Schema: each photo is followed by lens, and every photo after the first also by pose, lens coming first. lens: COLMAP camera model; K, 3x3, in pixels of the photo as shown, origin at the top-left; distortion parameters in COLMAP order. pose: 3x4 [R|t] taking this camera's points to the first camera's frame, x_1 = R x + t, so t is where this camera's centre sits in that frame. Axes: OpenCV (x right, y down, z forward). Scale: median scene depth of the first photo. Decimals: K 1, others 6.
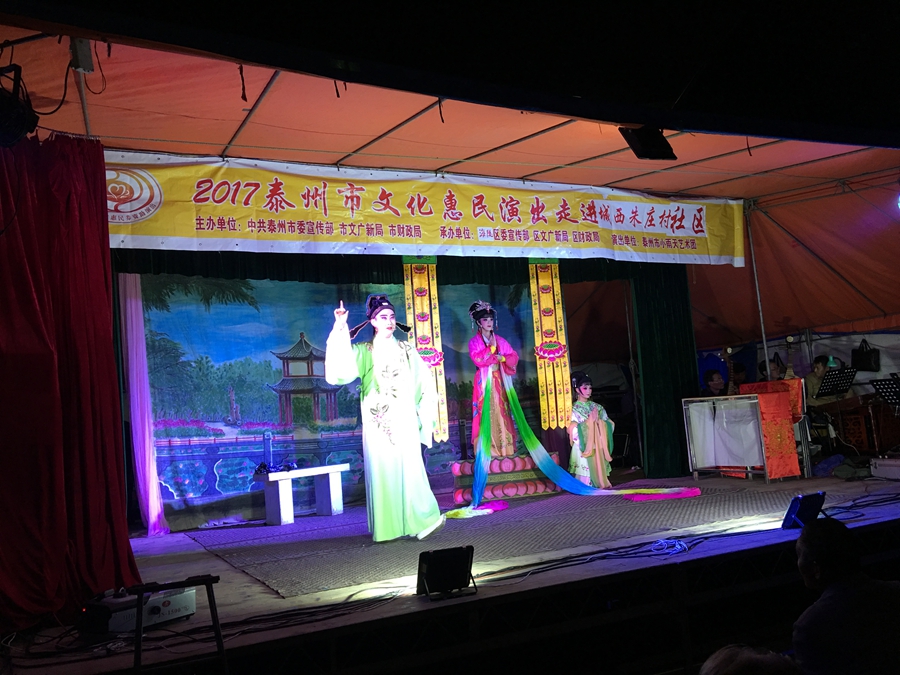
lens RADIAL K [[755.6, 0, 444.5], [0, 755.6, 335.7], [0, 0, 1]] dist [0.087918, -0.143729]
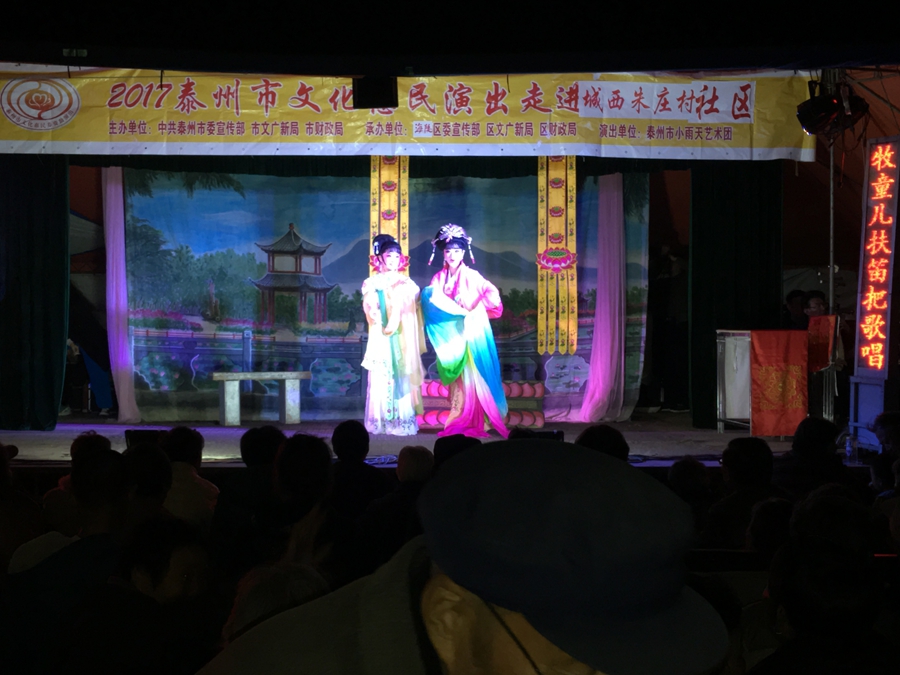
lens RADIAL K [[1403.0, 0, 443.9], [0, 1403.0, 339.6], [0, 0, 1]] dist [0.046338, 0.040015]
pose [[0.913983, 0.080906, -0.397604, 0.719746], [-0.028570, 0.990319, 0.135840, -0.109193], [0.404745, -0.112796, 0.907446, -0.489915]]
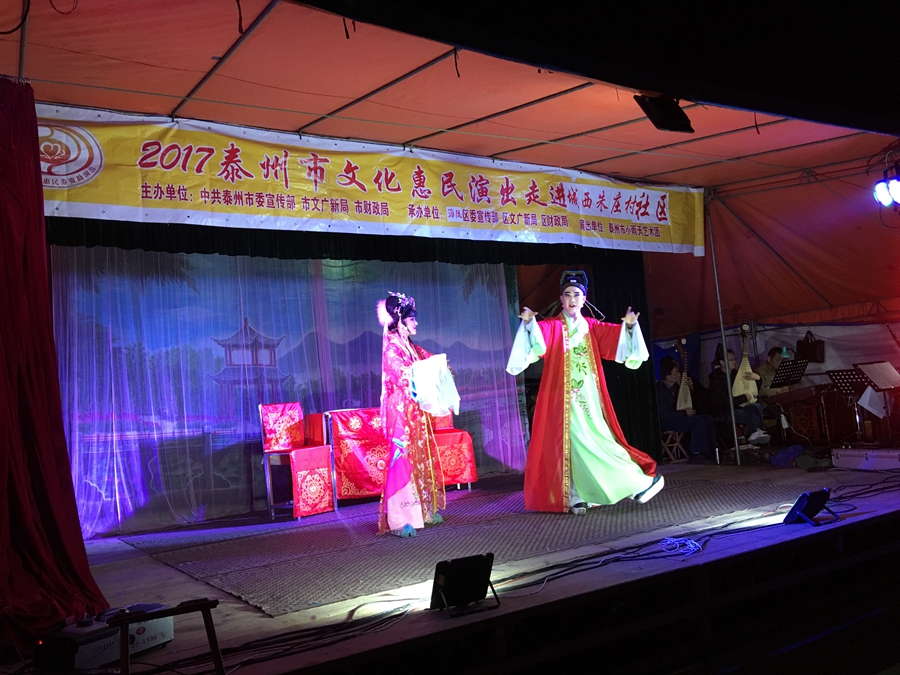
lens RADIAL K [[755.6, 0, 444.5], [0, 755.6, 335.7], [0, 0, 1]] dist [0.087918, -0.143729]
pose [[0.993556, 0.008454, 0.113023, -0.061223], [-0.009747, 0.999893, 0.010888, 0.006341], [-0.112918, -0.011920, 0.993533, 0.061663]]
